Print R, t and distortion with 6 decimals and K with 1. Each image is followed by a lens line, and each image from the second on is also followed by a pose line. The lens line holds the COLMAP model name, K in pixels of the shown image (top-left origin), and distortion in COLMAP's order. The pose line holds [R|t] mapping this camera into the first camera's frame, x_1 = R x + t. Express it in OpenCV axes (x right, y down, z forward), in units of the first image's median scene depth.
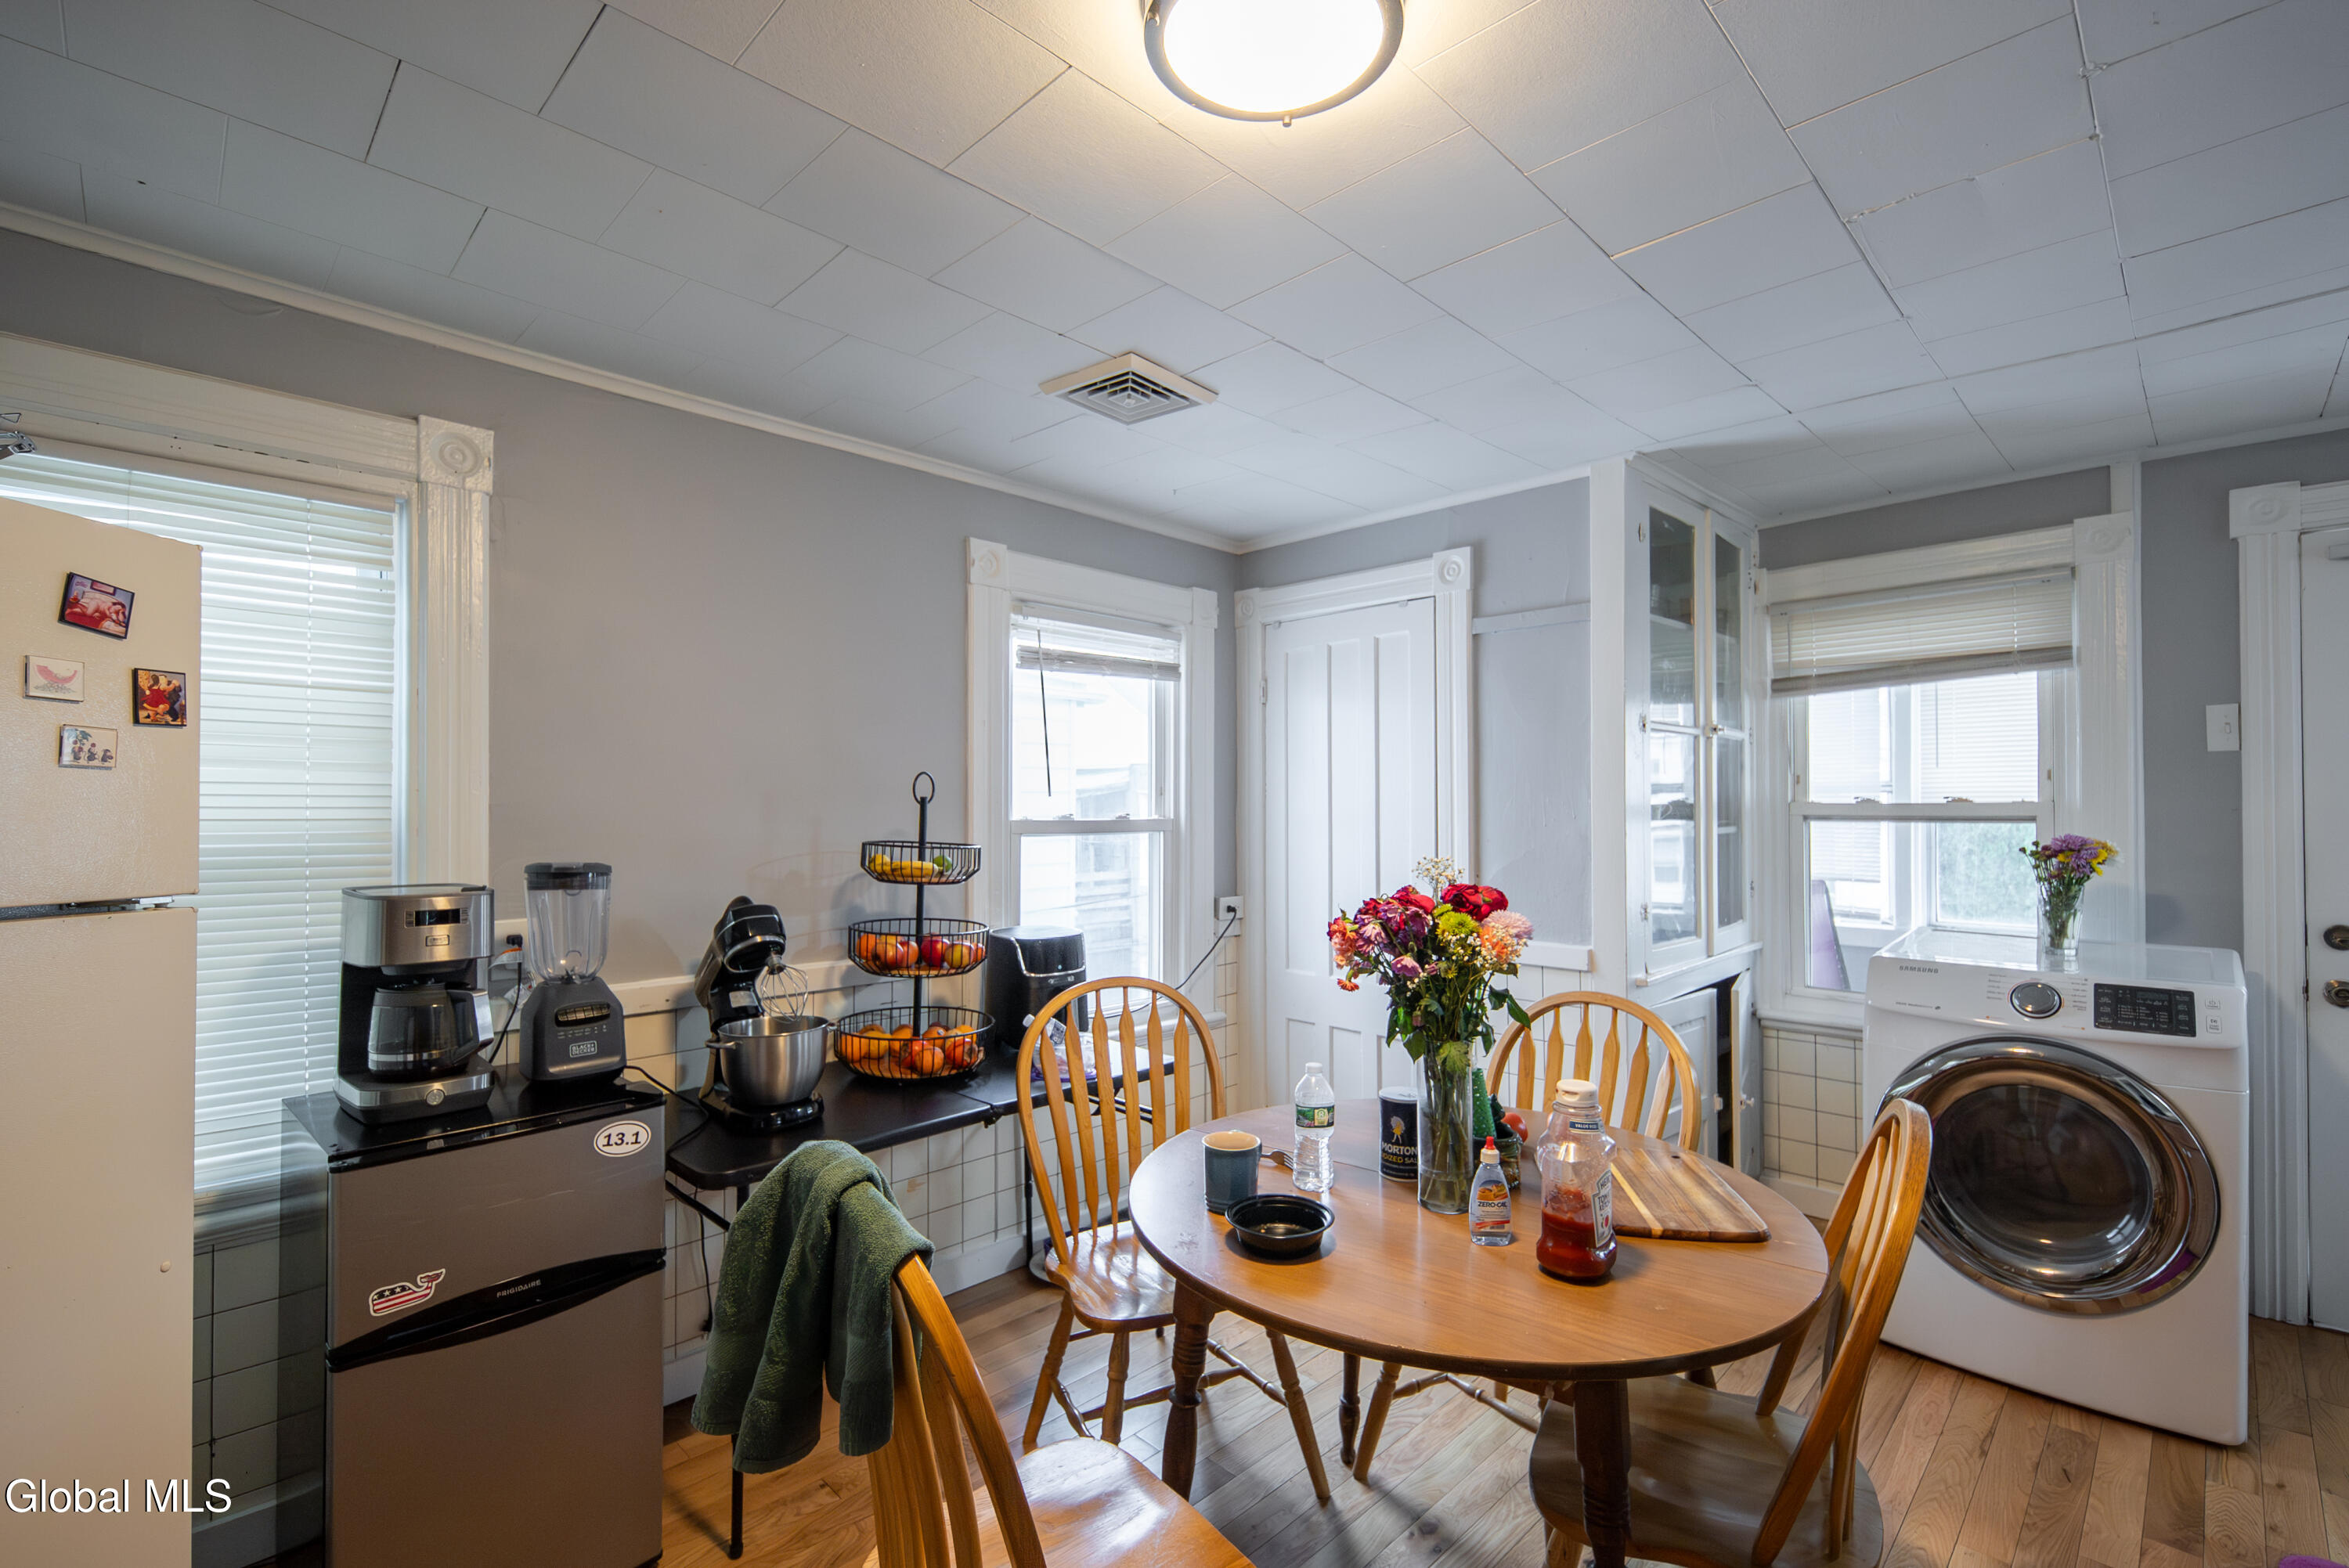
lens RADIAL K [[1058.2, 0, 1172.8], [0, 1058.2, 799.1], [0, 0, 1]] dist [0.001484, 0.000217]
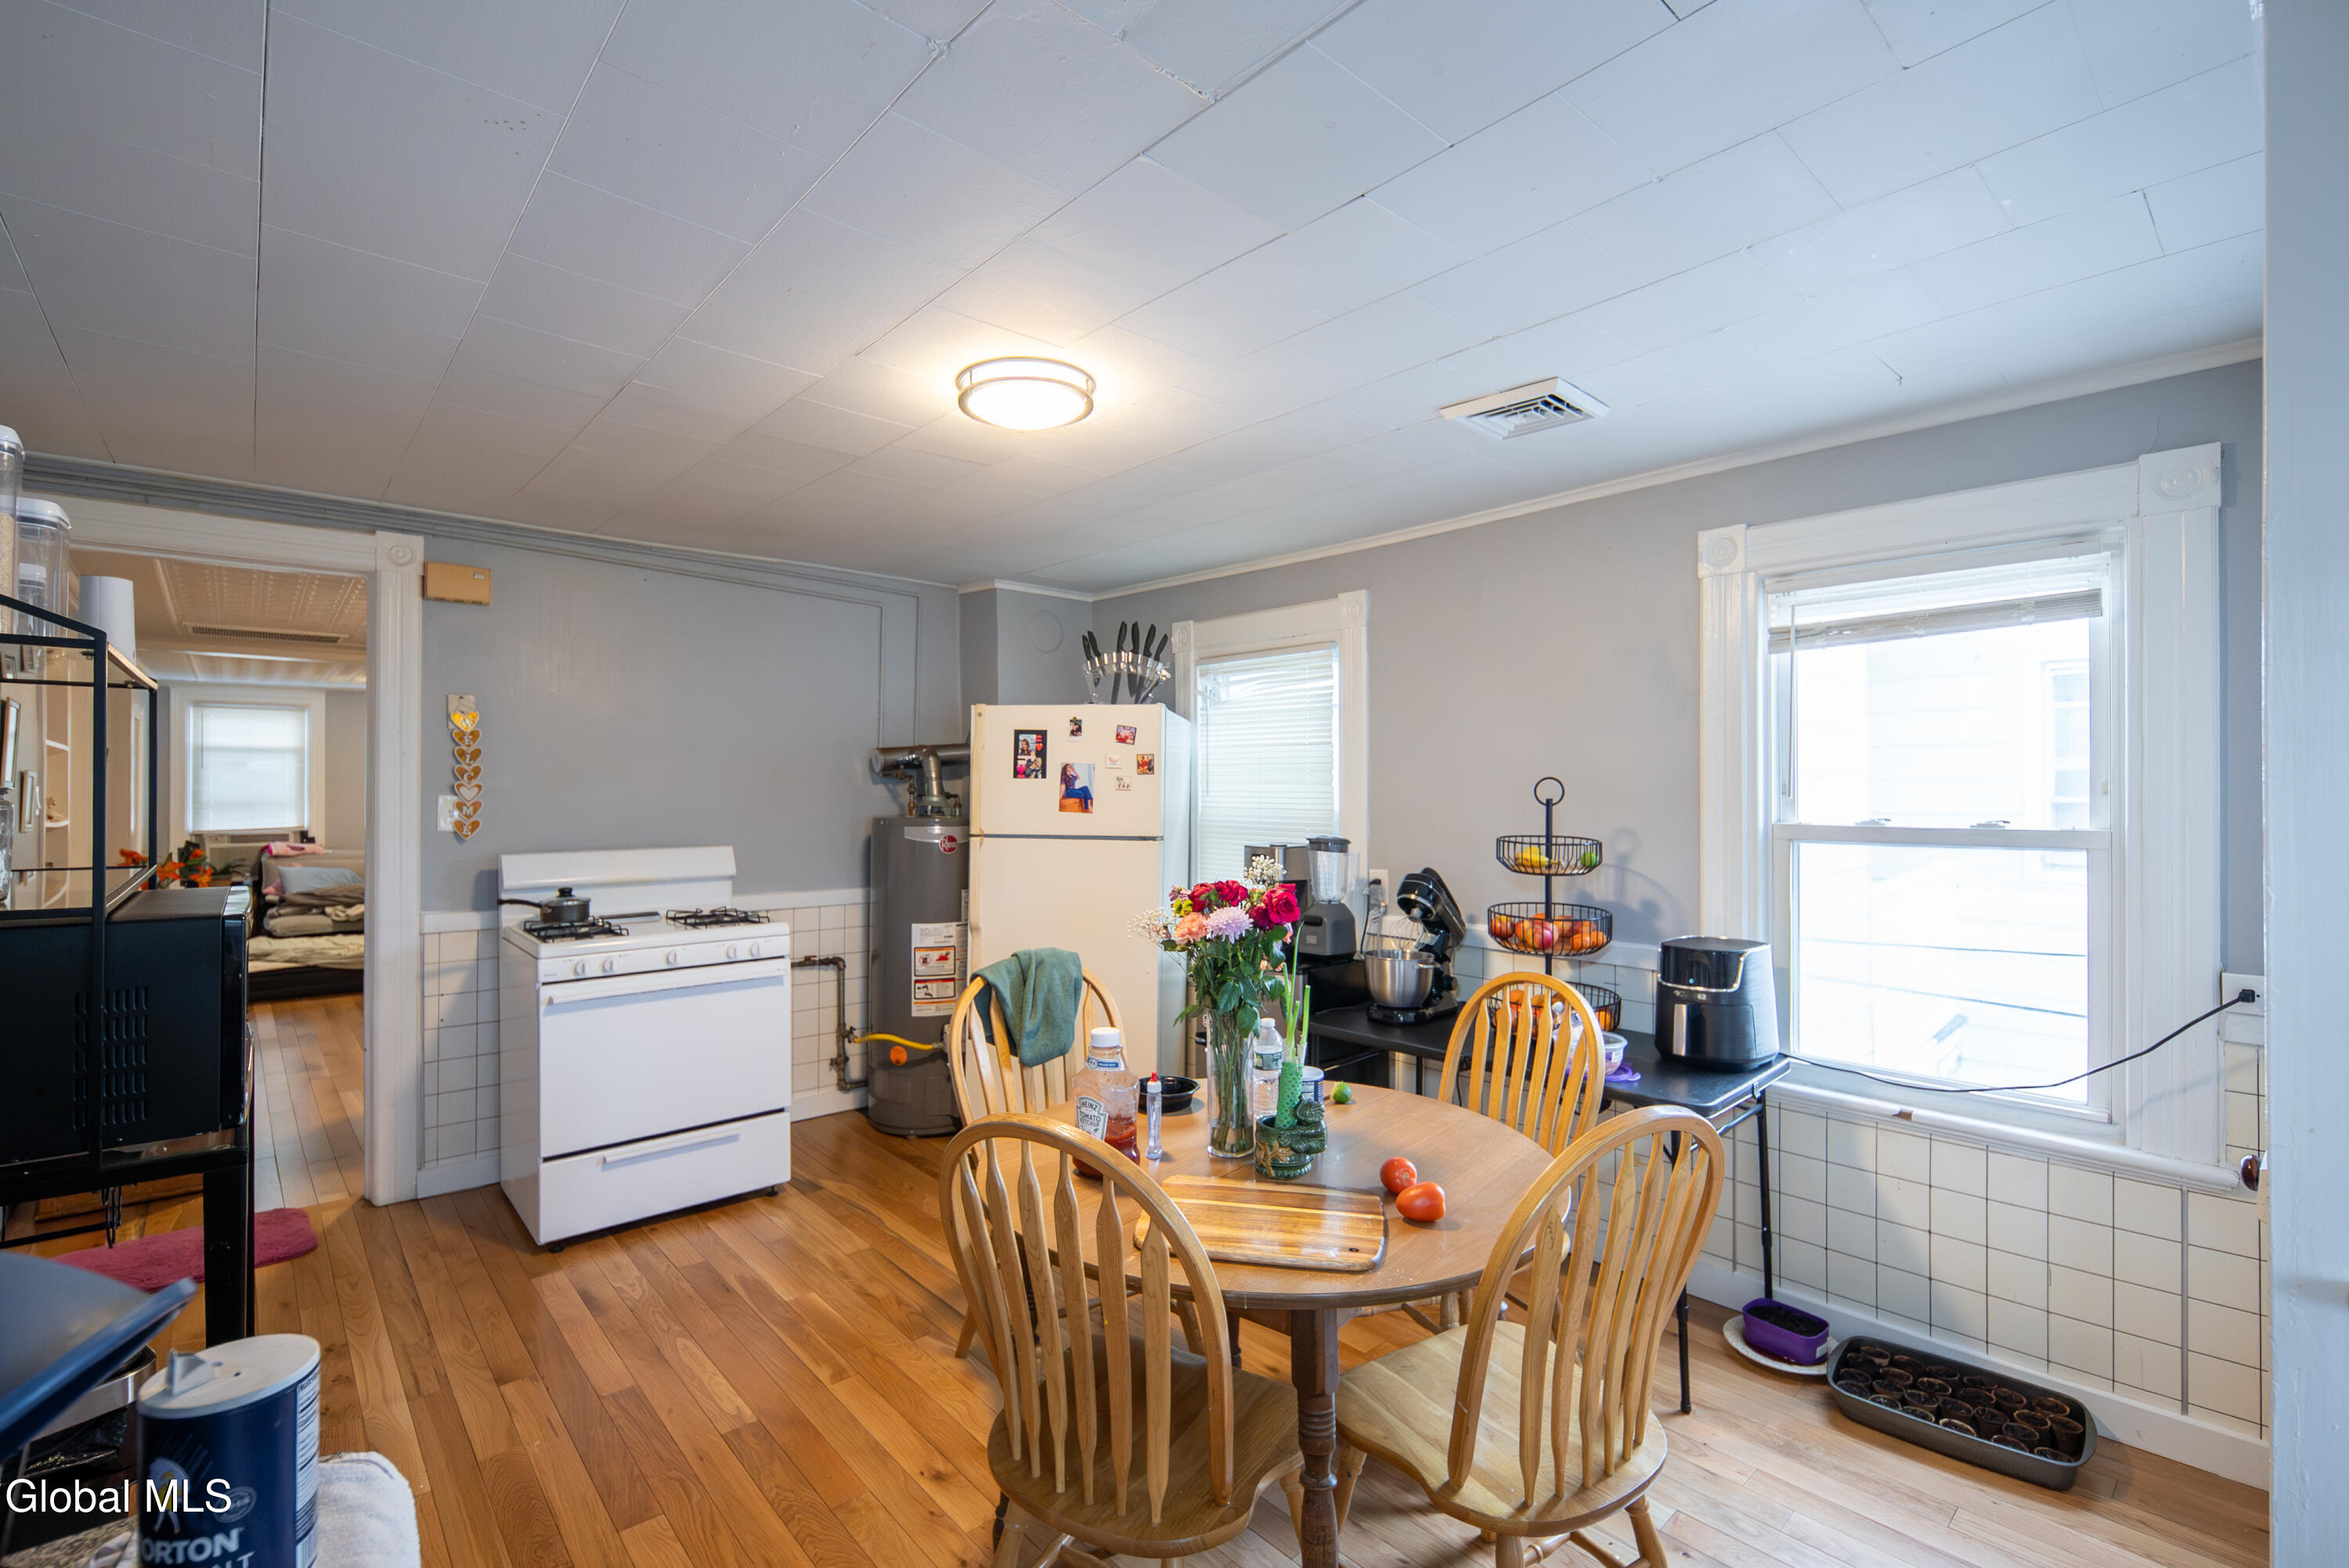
lens RADIAL K [[1058.2, 0, 1156.7], [0, 1058.2, 788.1], [0, 0, 1]] dist [0.001484, 0.000217]
pose [[-0.070183, -0.006259, -0.997515, 0.936069], [0.005469, 0.999963, -0.006659, -0.009152], [0.997519, -0.005923, -0.070146, 0.657350]]
